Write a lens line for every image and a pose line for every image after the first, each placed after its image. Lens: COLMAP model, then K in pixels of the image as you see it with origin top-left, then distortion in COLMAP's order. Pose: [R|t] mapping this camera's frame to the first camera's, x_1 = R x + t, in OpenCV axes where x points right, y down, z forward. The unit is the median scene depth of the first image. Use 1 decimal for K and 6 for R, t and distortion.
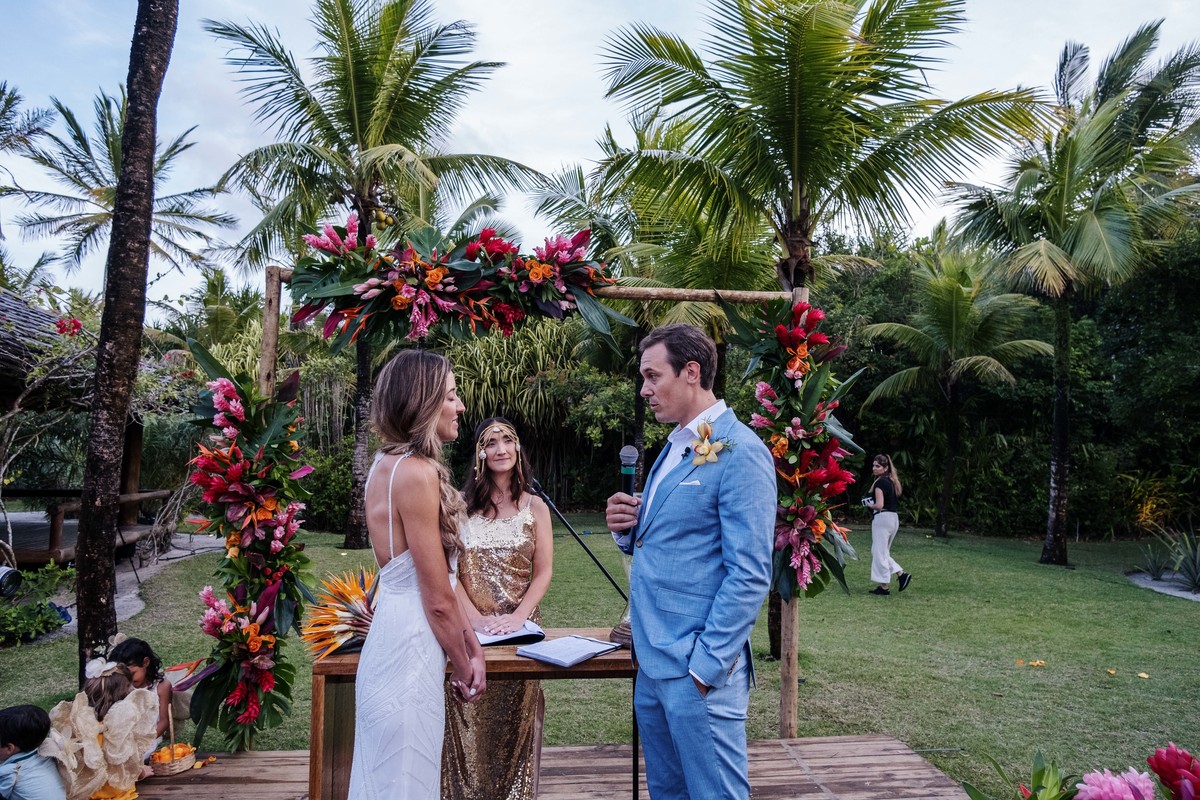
lens RADIAL K [[803.7, 0, 605.1], [0, 803.7, 400.1], [0, 0, 1]] dist [0.029305, -0.036967]
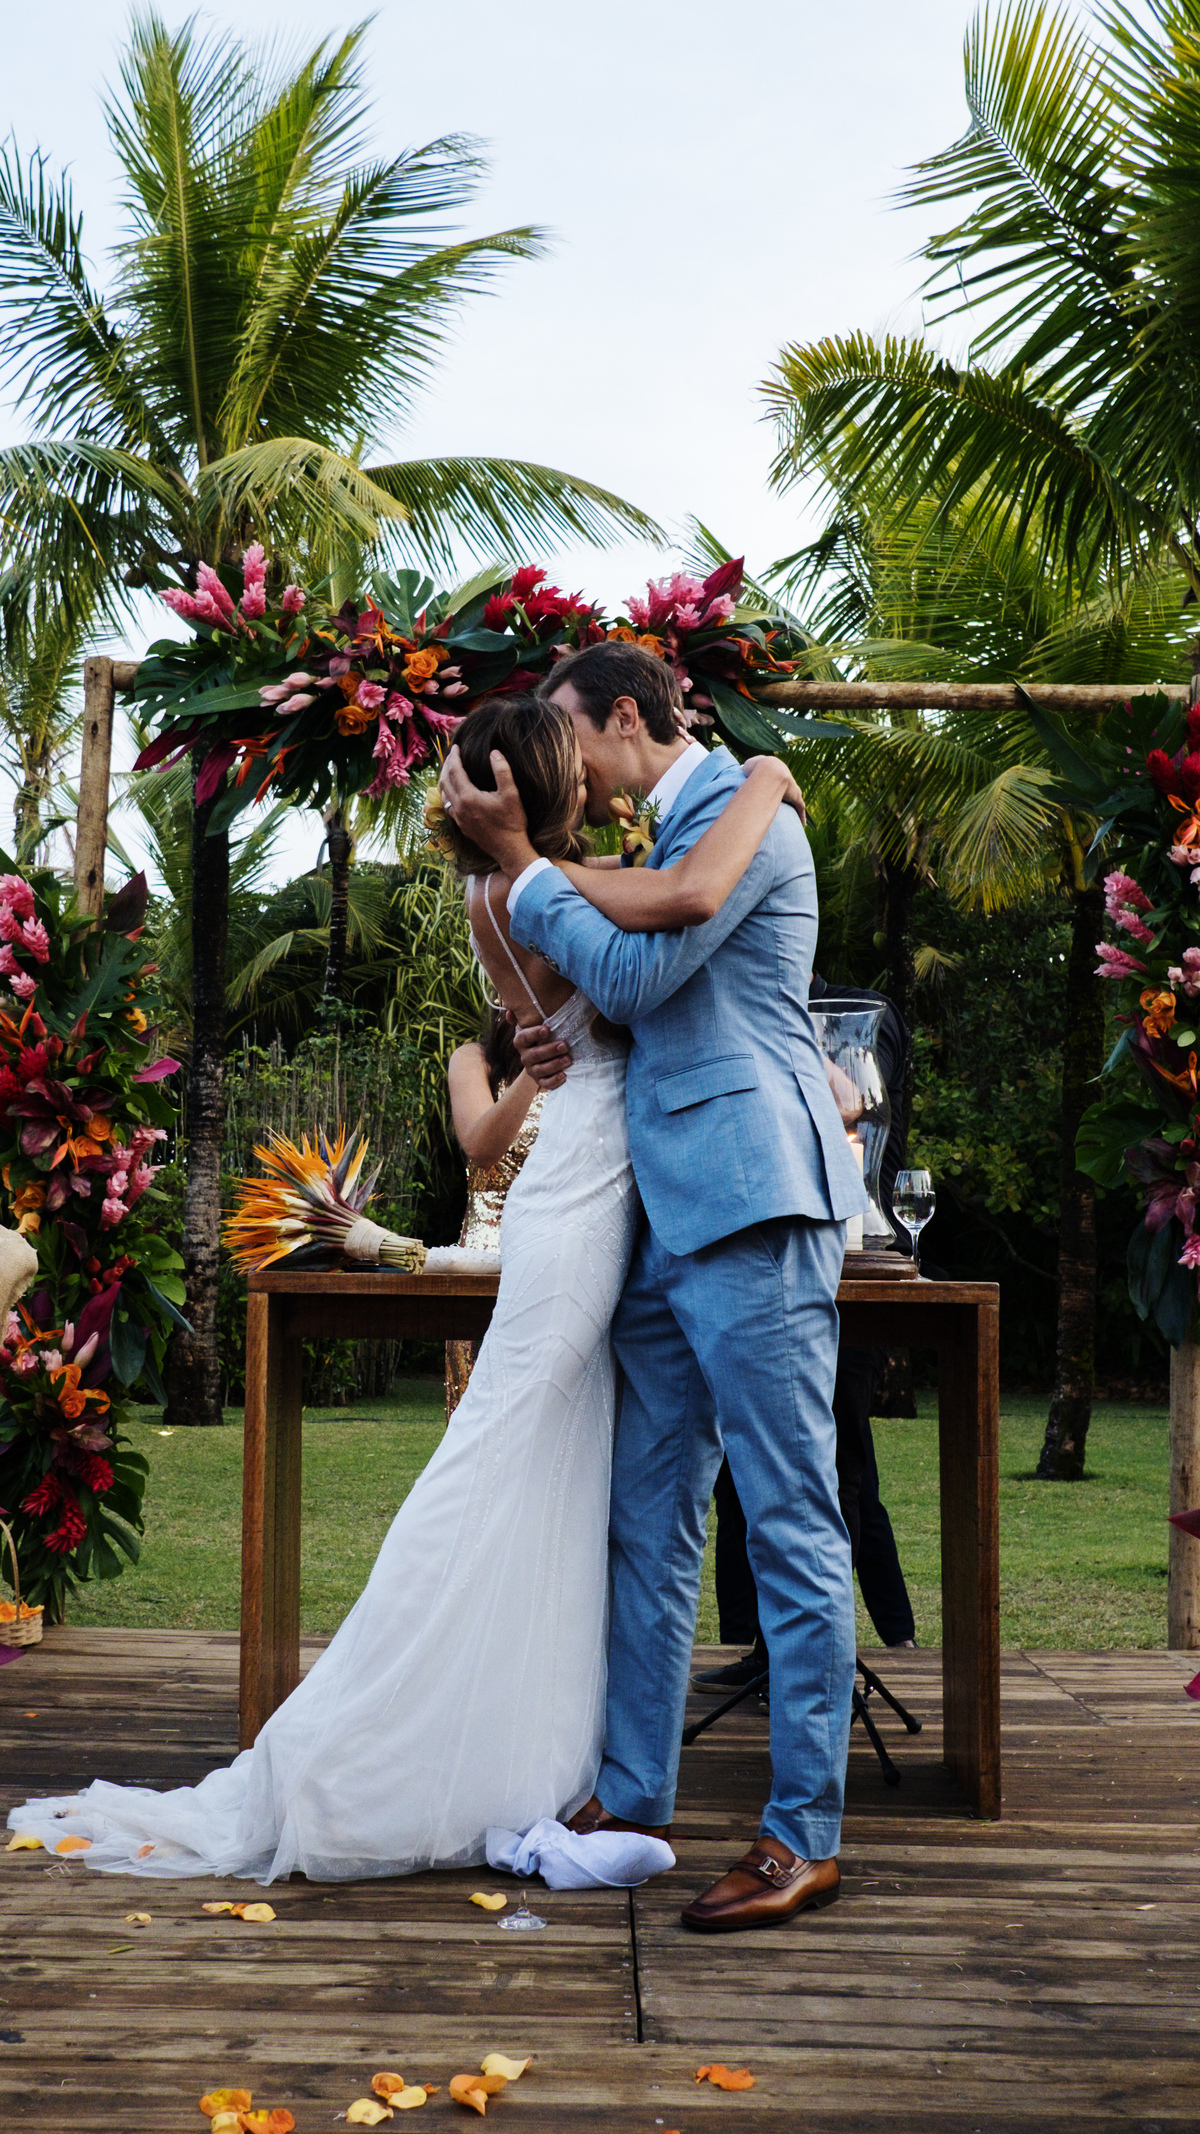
lens RADIAL K [[2223.2, 0, 543.4], [0, 2223.2, 1085.3], [0, 0, 1]] dist [0.013391, -0.002985]
pose [[0.992252, -0.007747, -0.124001, 0.025236], [0.004609, 0.999662, -0.025572, 0.130583], [0.124157, 0.024802, 0.991953, -0.307809]]
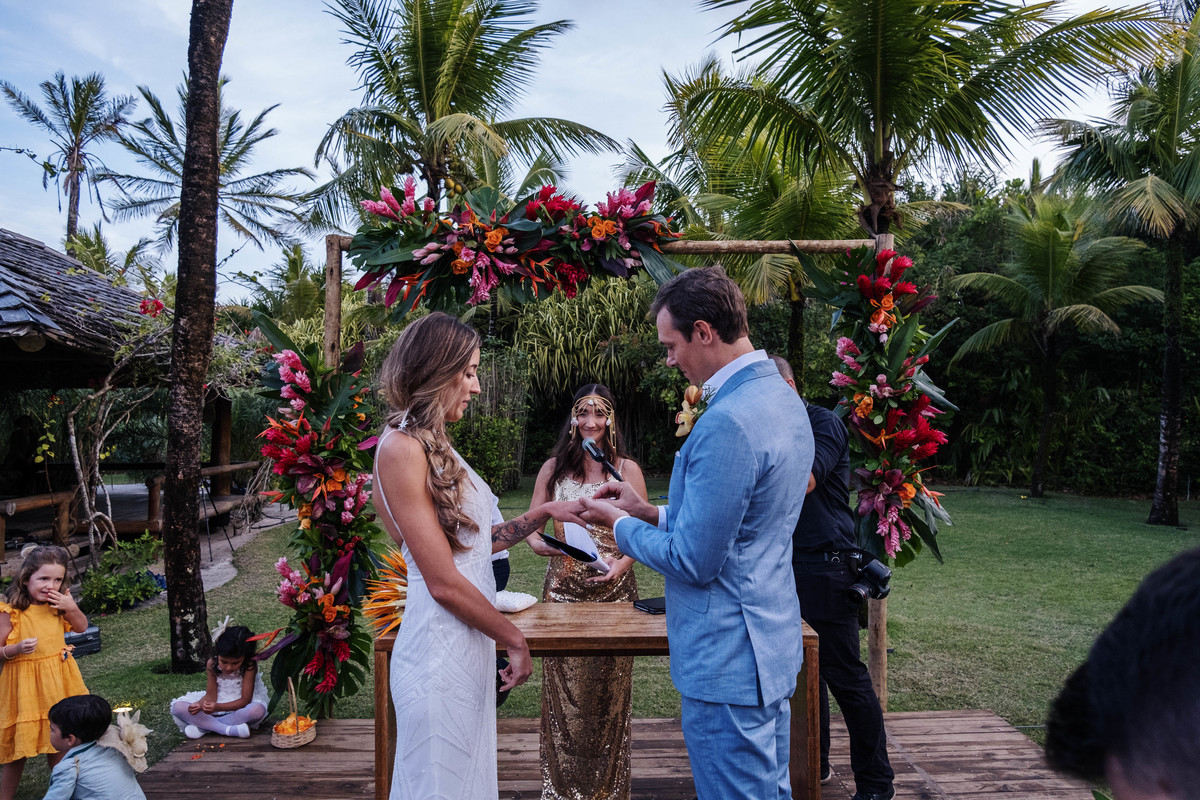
lens RADIAL K [[804.2, 0, 604.5], [0, 804.2, 399.6], [0, 0, 1]] dist [0.025409, -0.031911]
pose [[0.995237, -0.023398, -0.094634, 0.006492], [0.027484, 0.998735, 0.042104, 0.002588], [0.093529, -0.044505, 0.994621, 0.042860]]
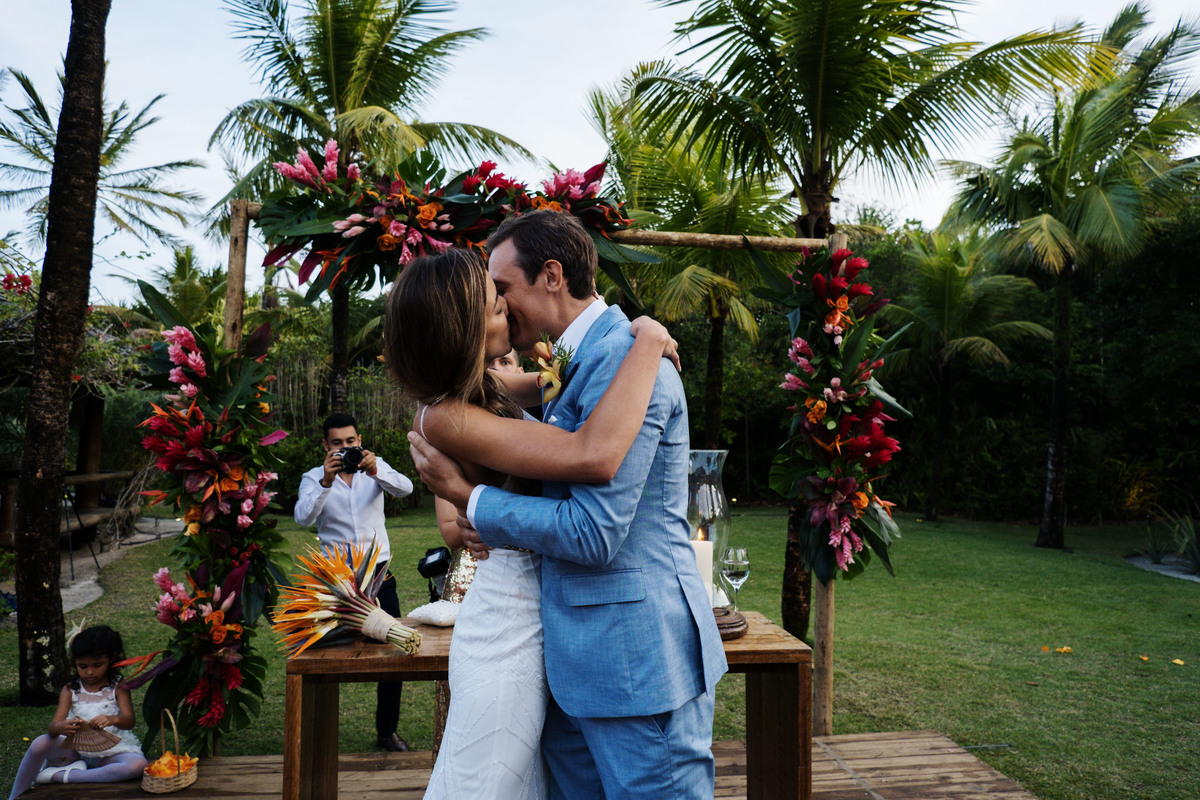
lens RADIAL K [[804.1, 0, 606.1], [0, 804.1, 400.3], [0, 0, 1]] dist [0.026770, -0.031063]
pose [[0.999554, 0.003700, 0.029646, -0.042250], [-0.004169, 0.999867, 0.015771, 0.033197], [-0.029584, -0.015888, 0.999436, 0.117012]]
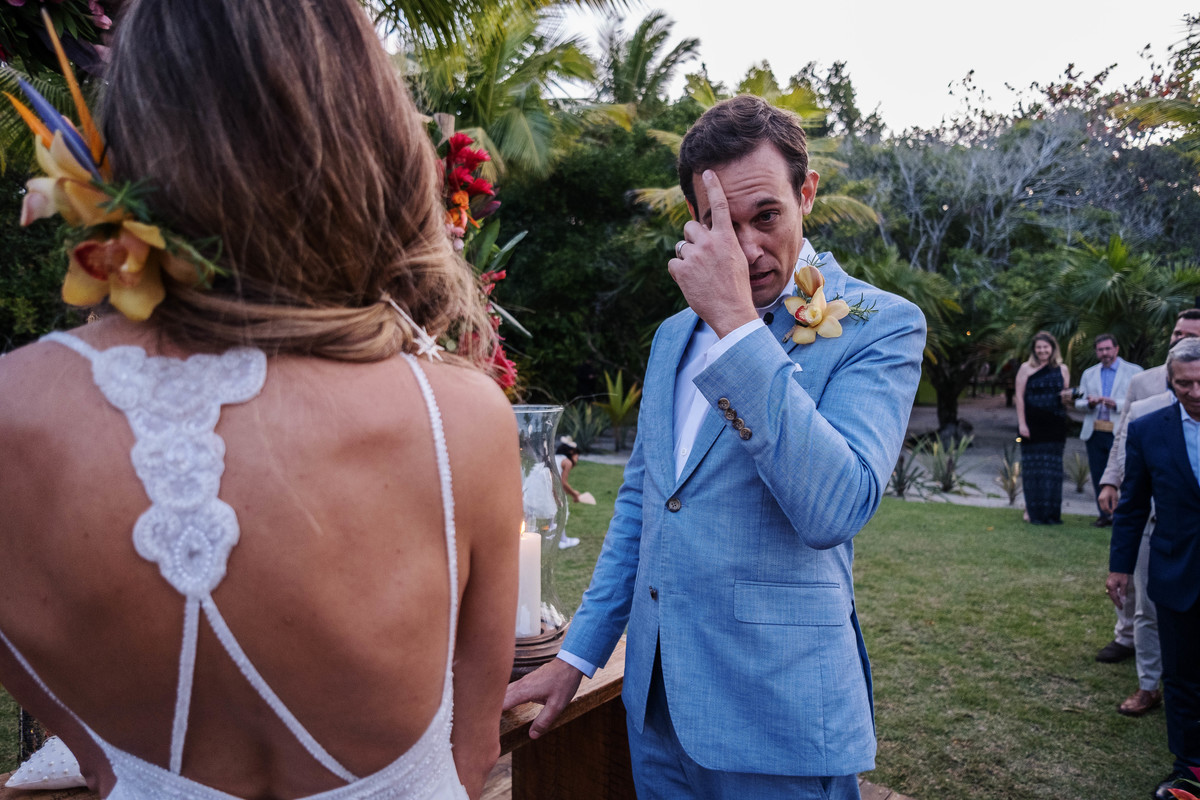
lens RADIAL K [[804.1, 0, 606.1], [0, 804.1, 400.3], [0, 0, 1]] dist [0.026770, -0.031063]
pose [[0.716027, -0.044011, 0.696684, -0.190785], [-0.057678, 0.990868, 0.121875, 0.024266], [-0.695686, -0.127450, 0.706950, 0.356284]]
